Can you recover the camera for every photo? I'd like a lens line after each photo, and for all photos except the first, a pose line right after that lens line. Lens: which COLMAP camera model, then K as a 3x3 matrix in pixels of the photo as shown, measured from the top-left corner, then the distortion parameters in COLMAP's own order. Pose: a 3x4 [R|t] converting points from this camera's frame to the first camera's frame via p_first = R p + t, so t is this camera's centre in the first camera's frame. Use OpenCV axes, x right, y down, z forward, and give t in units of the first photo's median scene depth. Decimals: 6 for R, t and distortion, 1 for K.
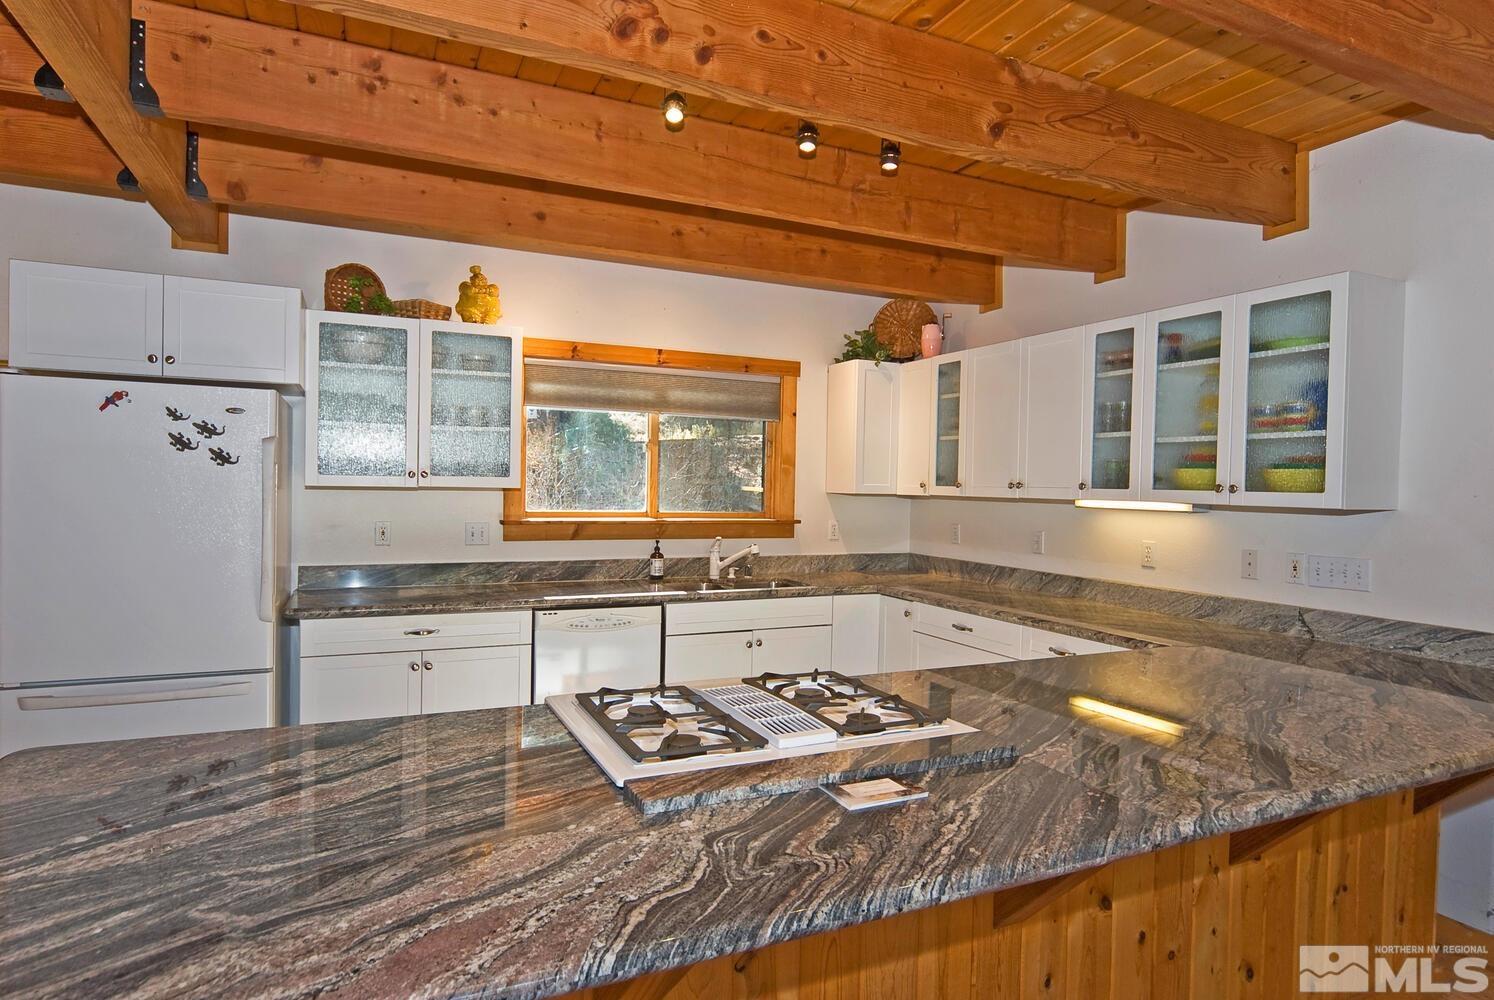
lens RADIAL K [[834.1, 0, 749.1], [0, 834.1, 503.1], [0, 0, 1]] dist [-0.017110, 0.001163]
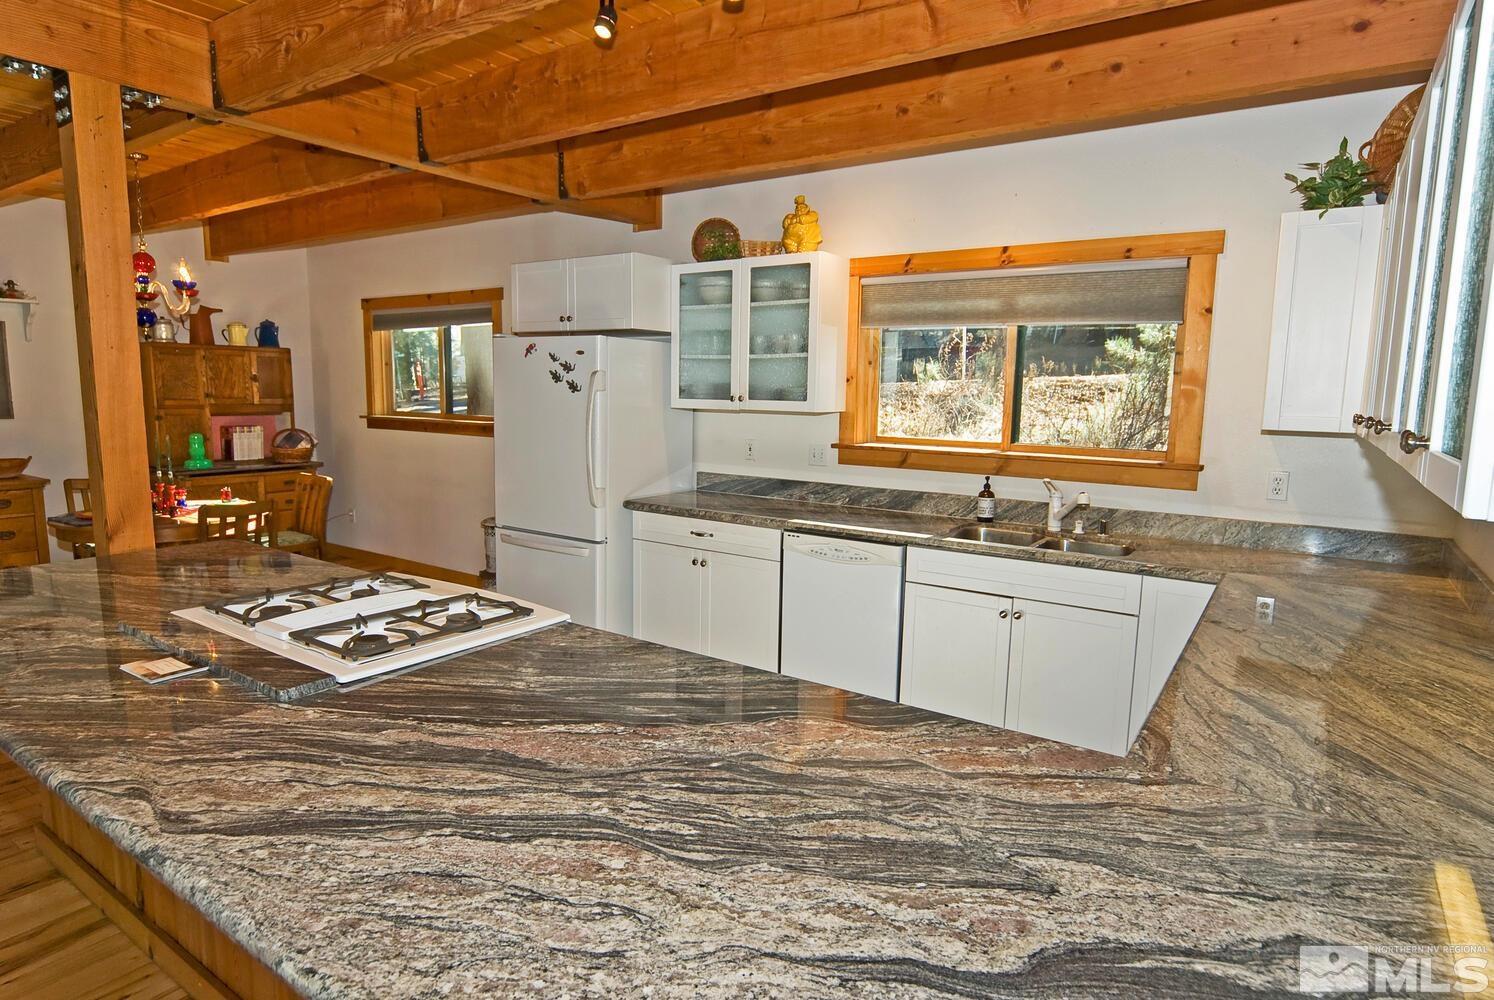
lens RADIAL K [[834.1, 0, 745.3], [0, 834.1, 503.4], [0, 0, 1]] dist [-0.017110, 0.001163]
pose [[0.513196, 0.108168, -0.851428, 0.556831], [-0.027377, 0.993585, 0.109726, -0.016584], [0.857834, -0.033001, 0.512866, 0.393415]]
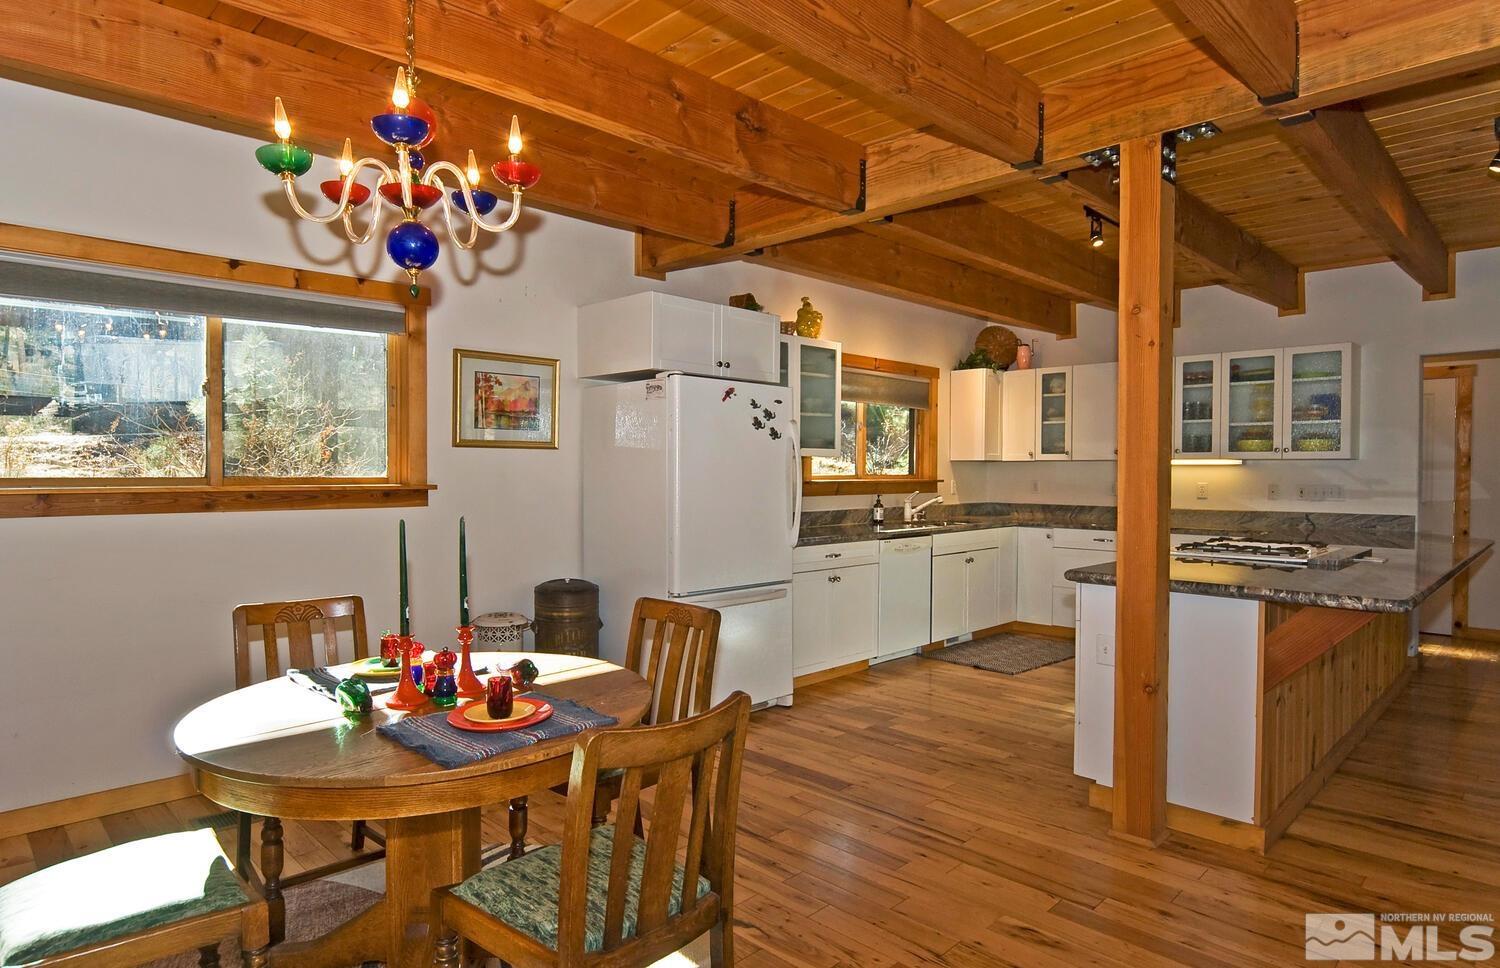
lens RADIAL K [[832.6, 0, 742.7], [0, 832.6, 478.7], [0, 0, 1]] dist [-0.015502, 0.000314]
pose [[0.943172, -0.018920, 0.331767, -0.890021], [0.021829, 0.999749, -0.005043, 0.022429], [-0.331588, 0.011998, 0.943348, -0.272323]]
